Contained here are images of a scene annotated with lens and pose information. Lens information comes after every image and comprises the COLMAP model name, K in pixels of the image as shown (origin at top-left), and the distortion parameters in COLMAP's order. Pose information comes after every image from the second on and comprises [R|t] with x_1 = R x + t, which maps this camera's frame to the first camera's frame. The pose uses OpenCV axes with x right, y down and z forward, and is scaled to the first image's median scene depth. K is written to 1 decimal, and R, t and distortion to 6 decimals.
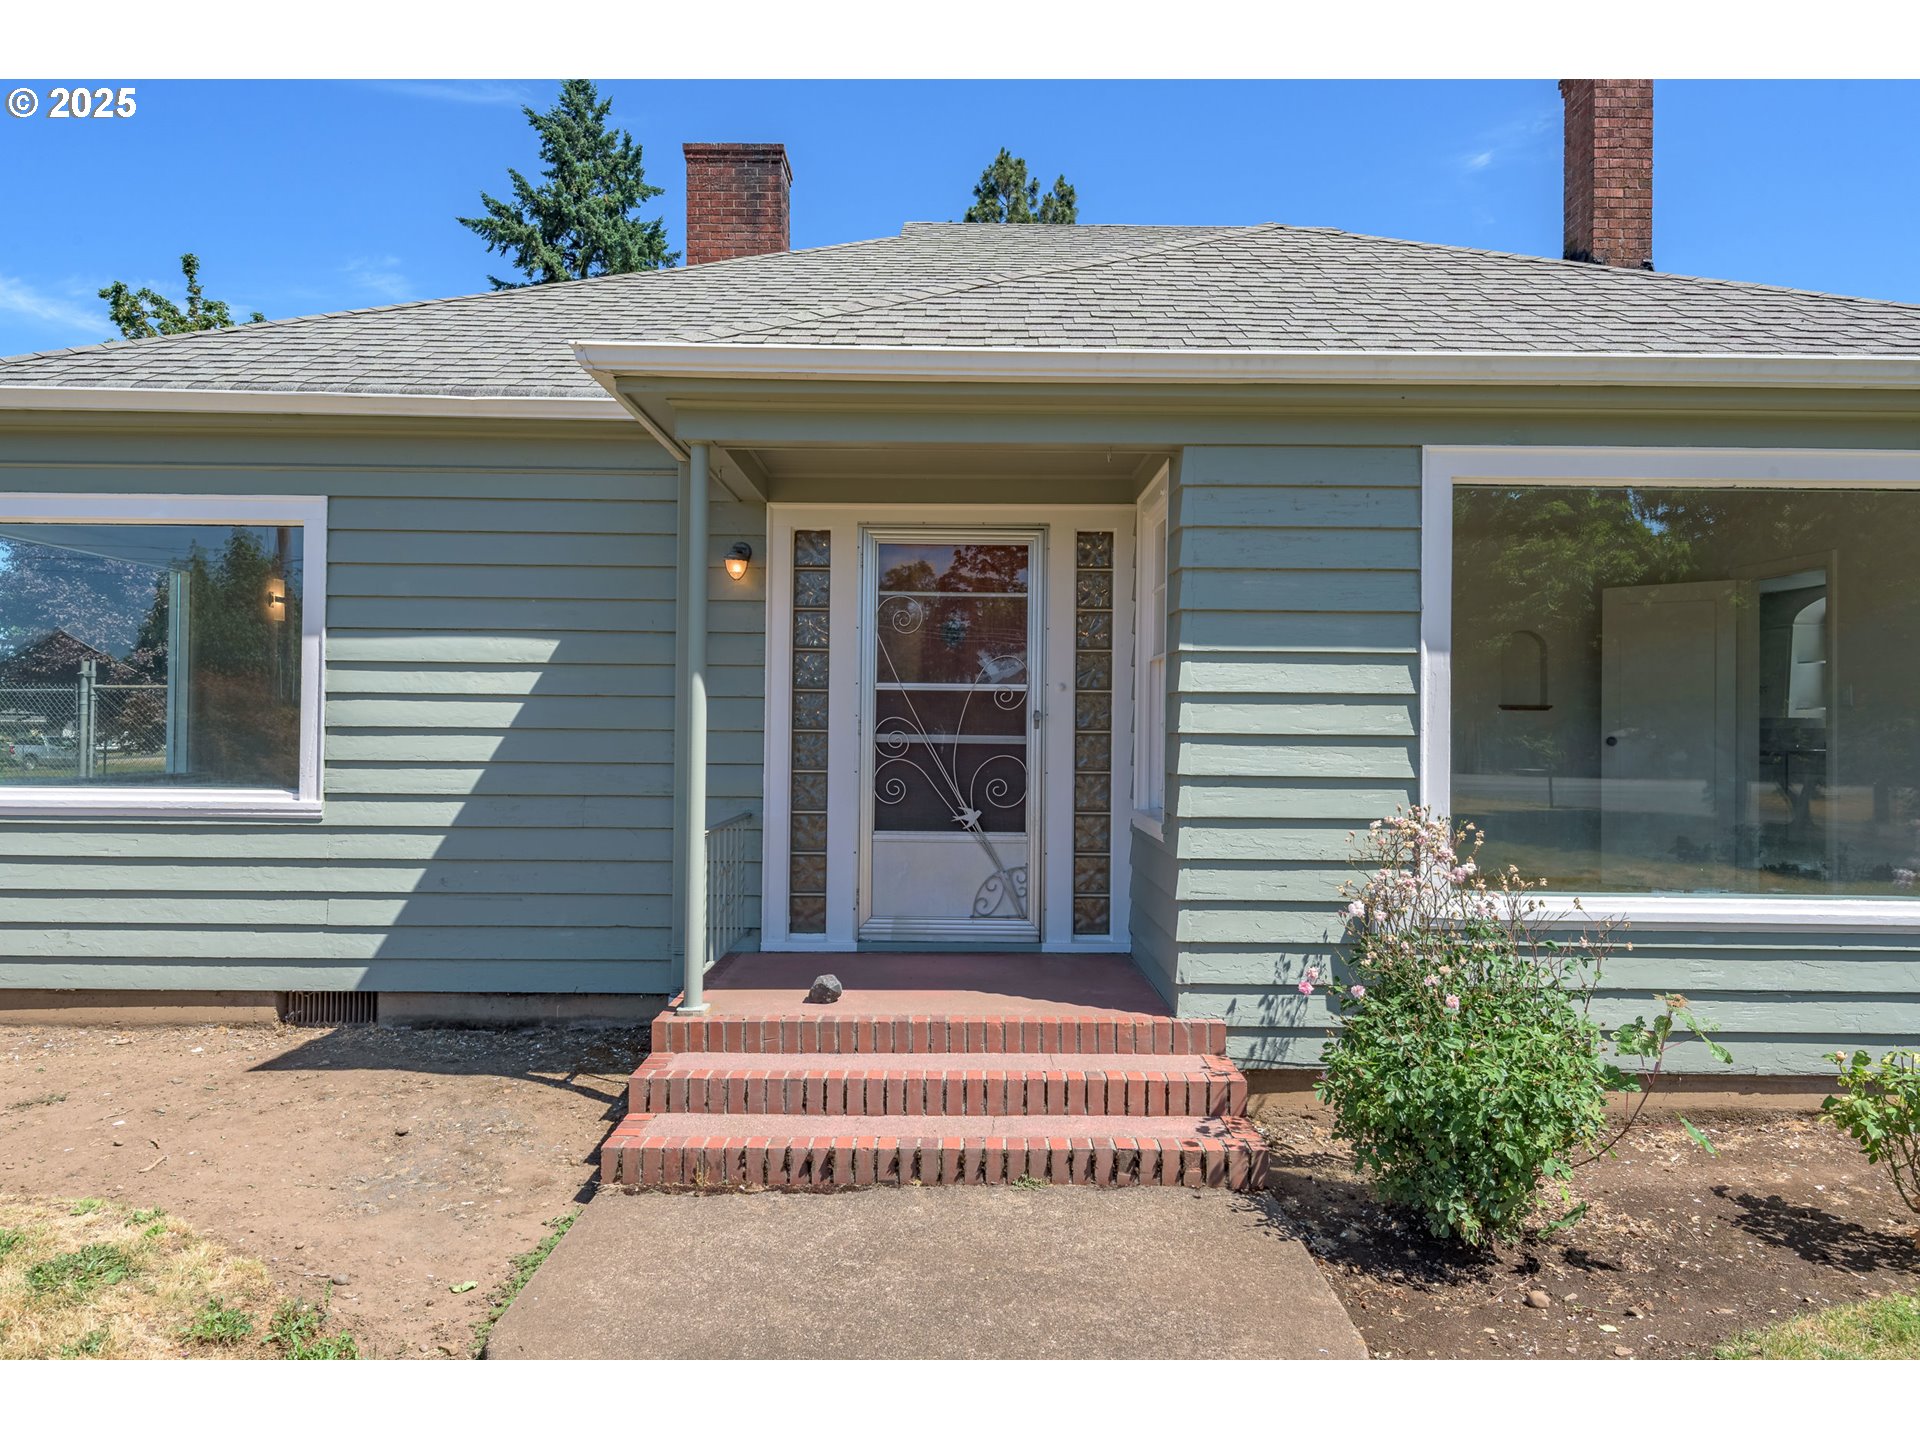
lens RADIAL K [[1162.8, 0, 967.6], [0, 1162.8, 695.0], [0, 0, 1]] dist [0.007719, 0.001858]
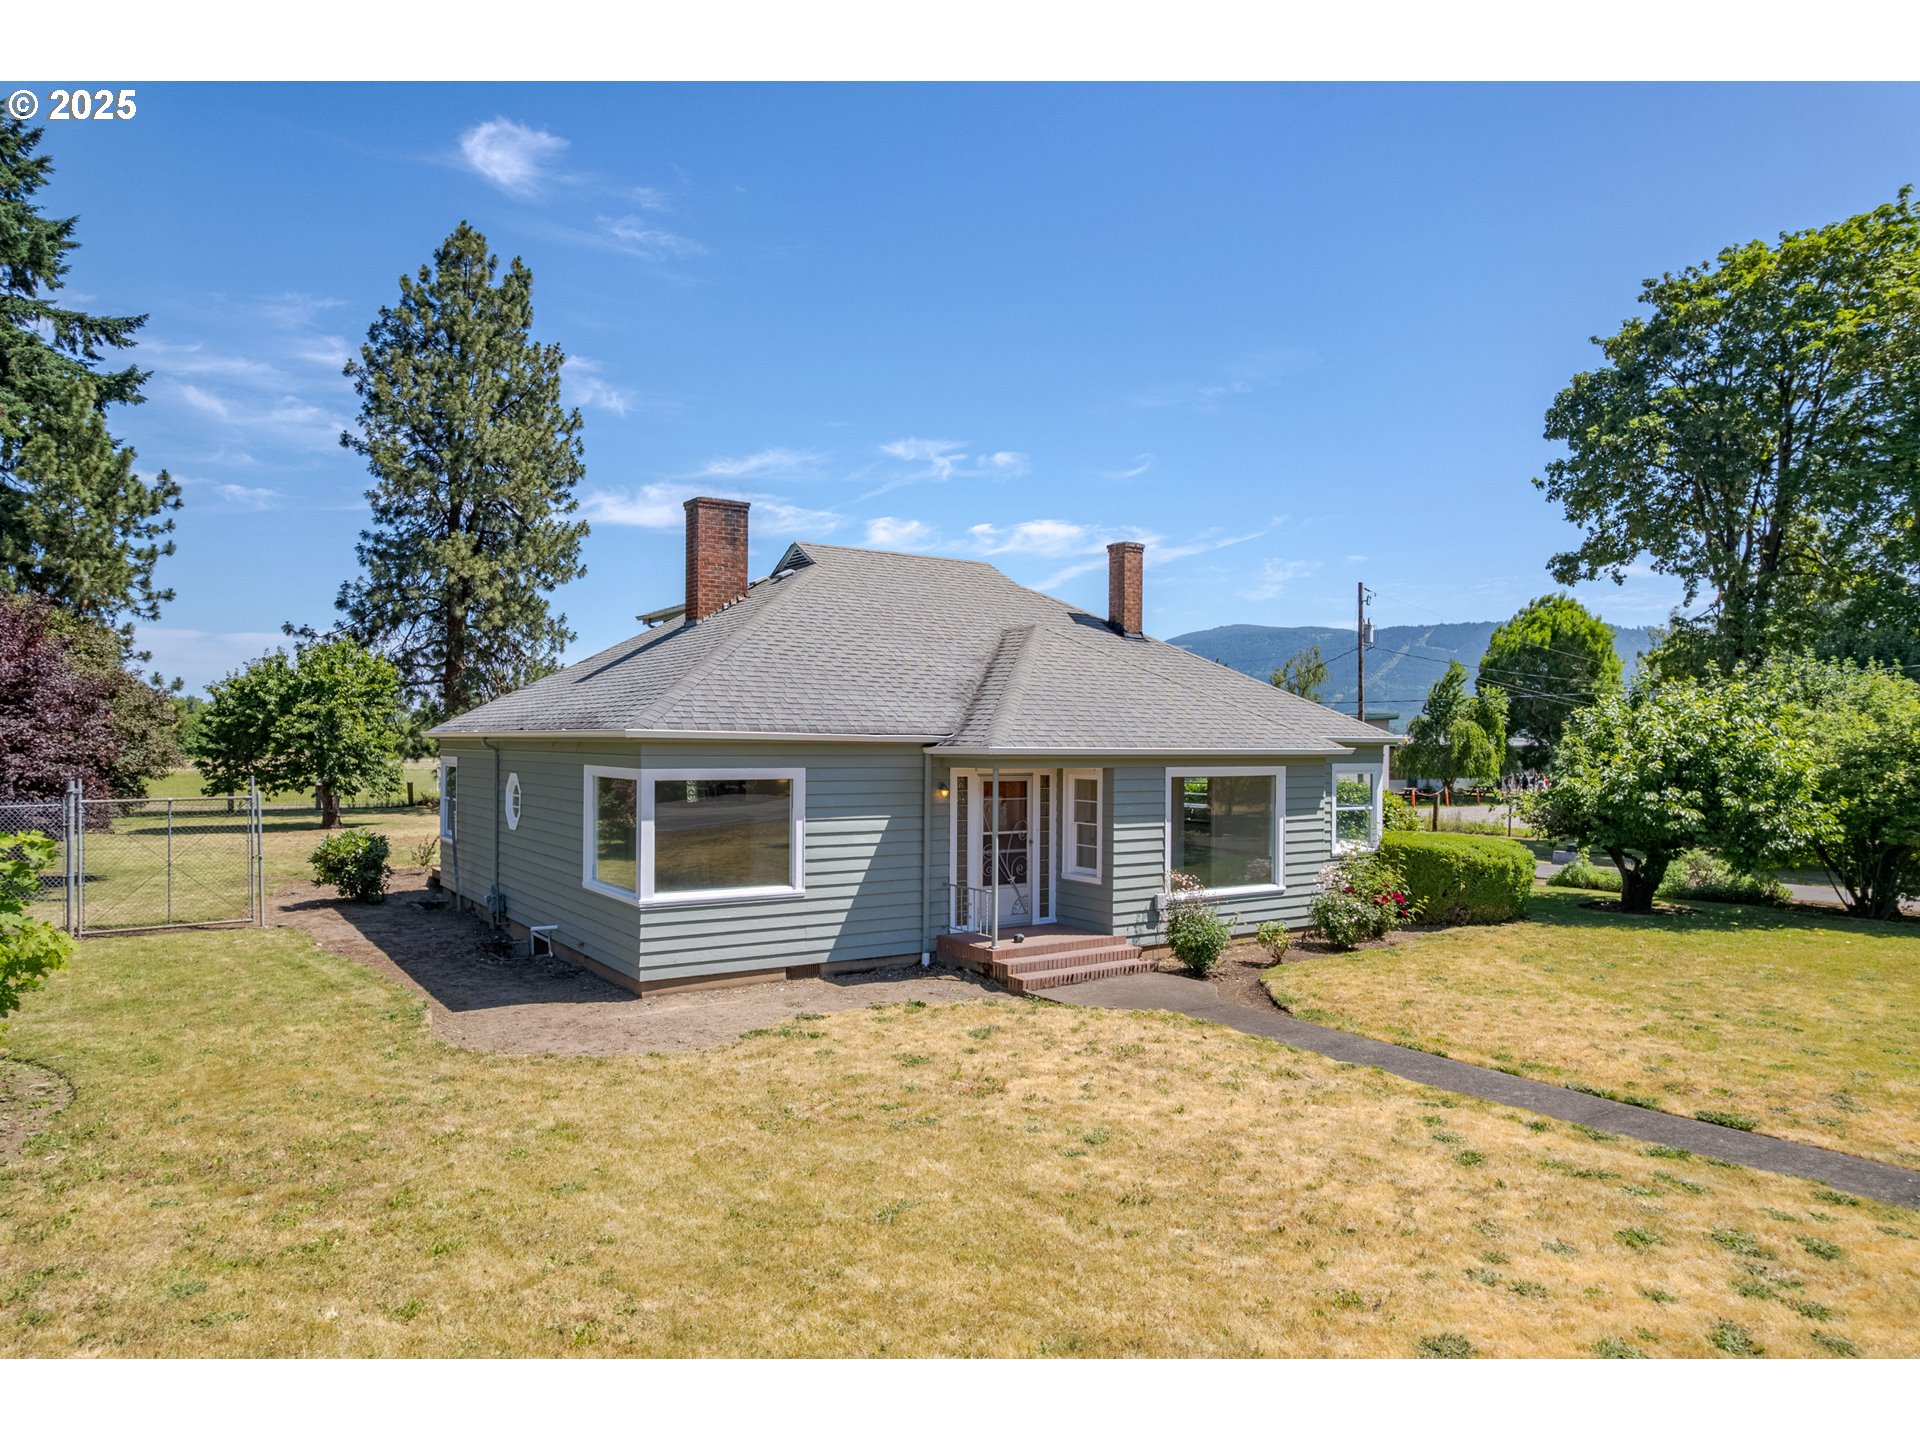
lens RADIAL K [[1156.9, 0, 960.0], [0, 1156.9, 720.0], [0, 0, 1]] dist [-0.006384, -0.000920]
pose [[0.829692, 0.010634, 0.558120, -1.661427], [-0.018451, 0.999795, 0.008380, -0.299060], [-0.557916, -0.017250, 0.829718, -1.240326]]
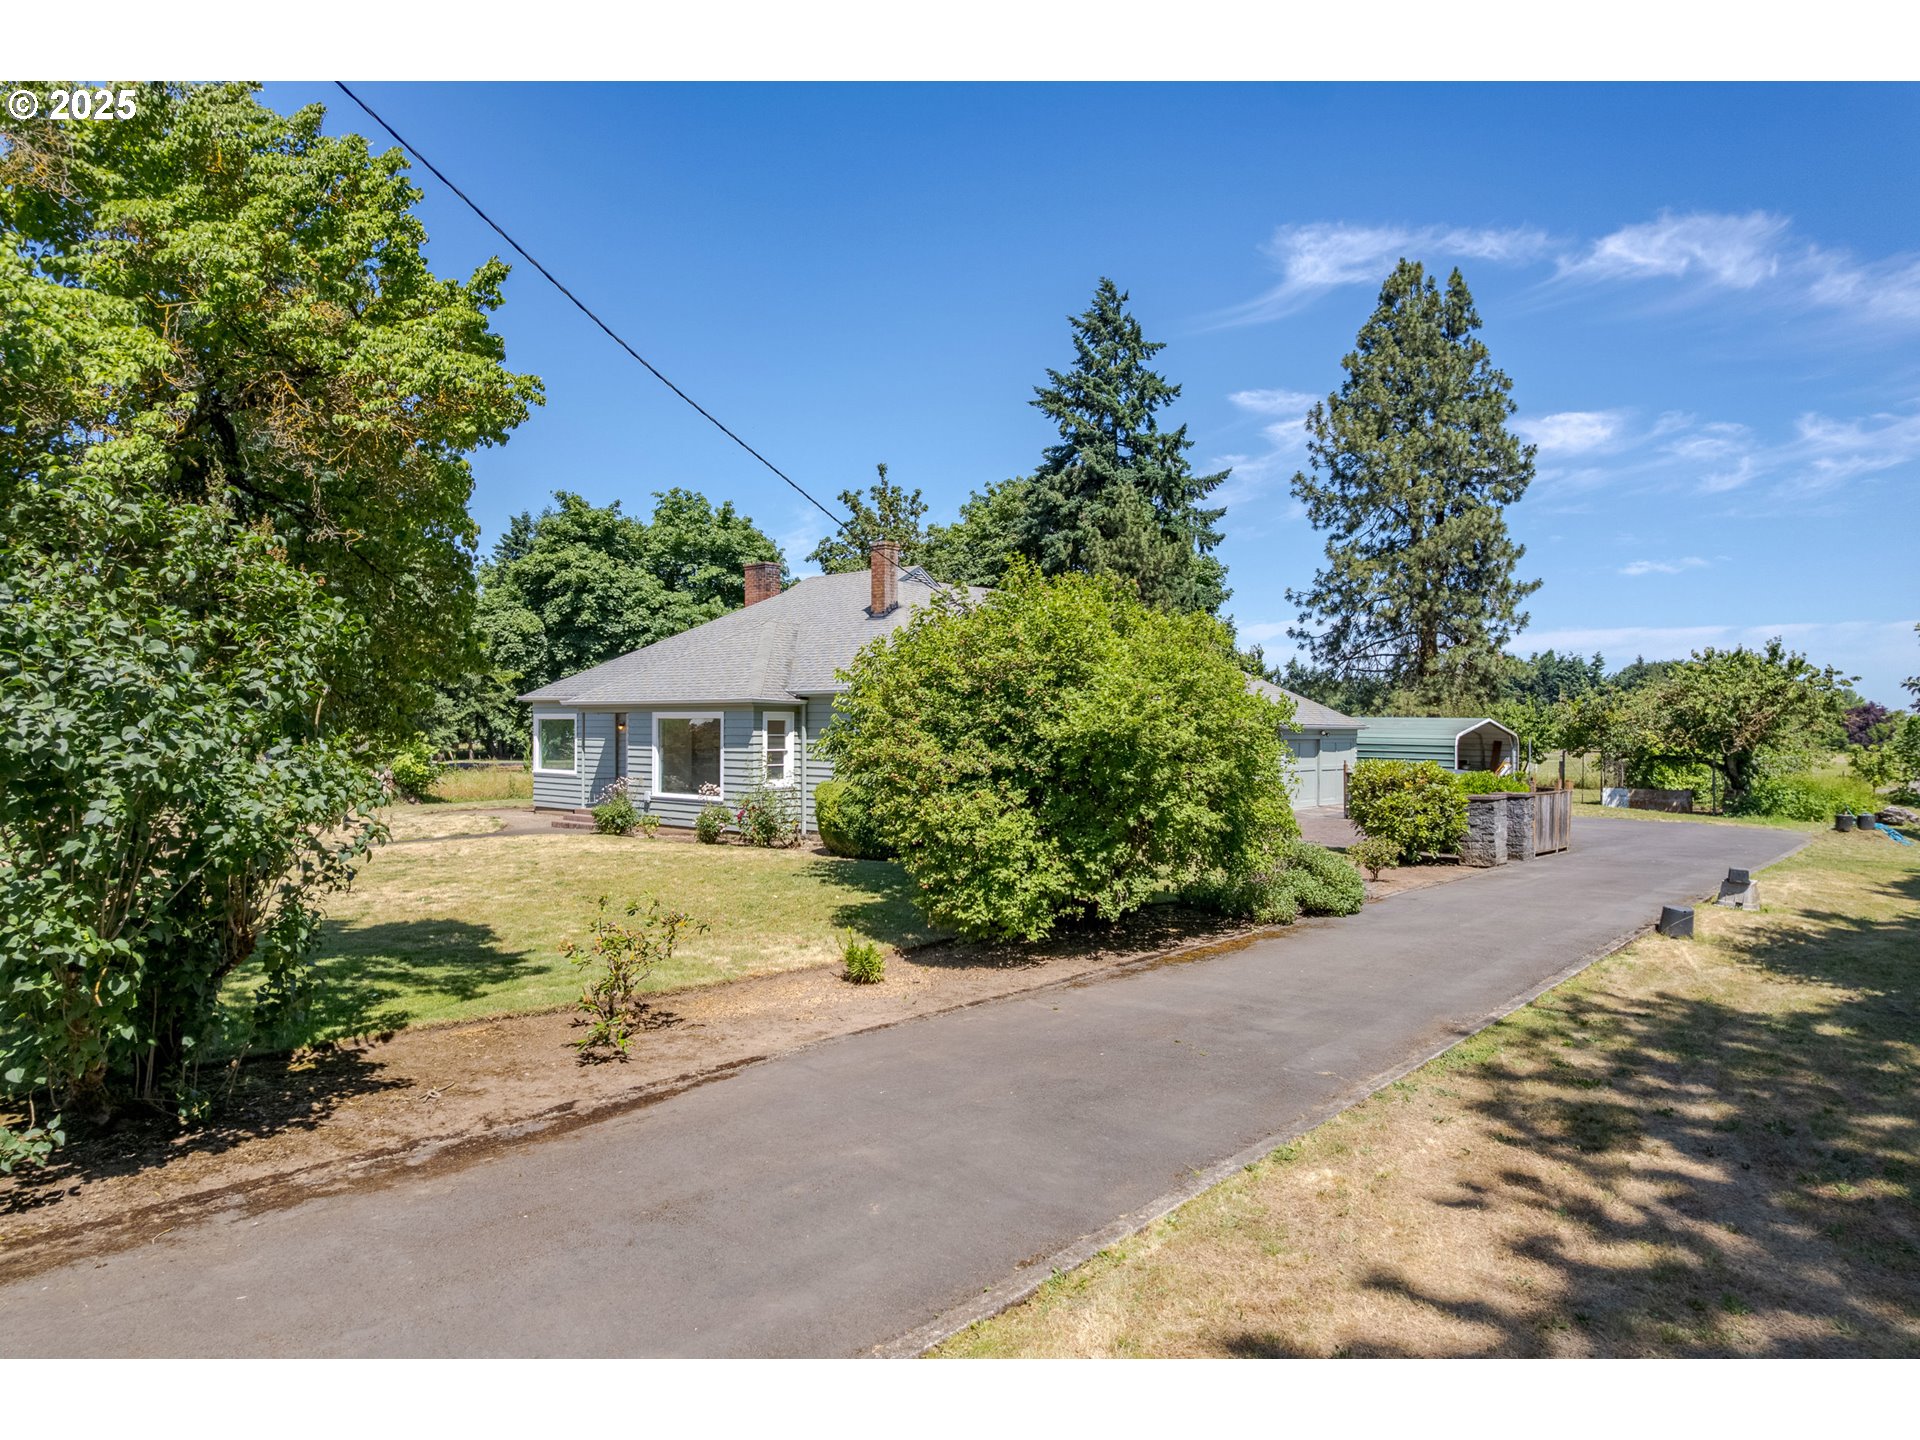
lens RADIAL K [[1162.8, 0, 967.6], [0, 1162.8, 695.0], [0, 0, 1]] dist [0.007719, 0.001858]
pose [[0.774771, -0.018796, -0.631963, 3.913539], [0.018369, 0.999805, -0.007216, -0.187299], [0.631975, -0.006018, 0.774965, -1.889679]]
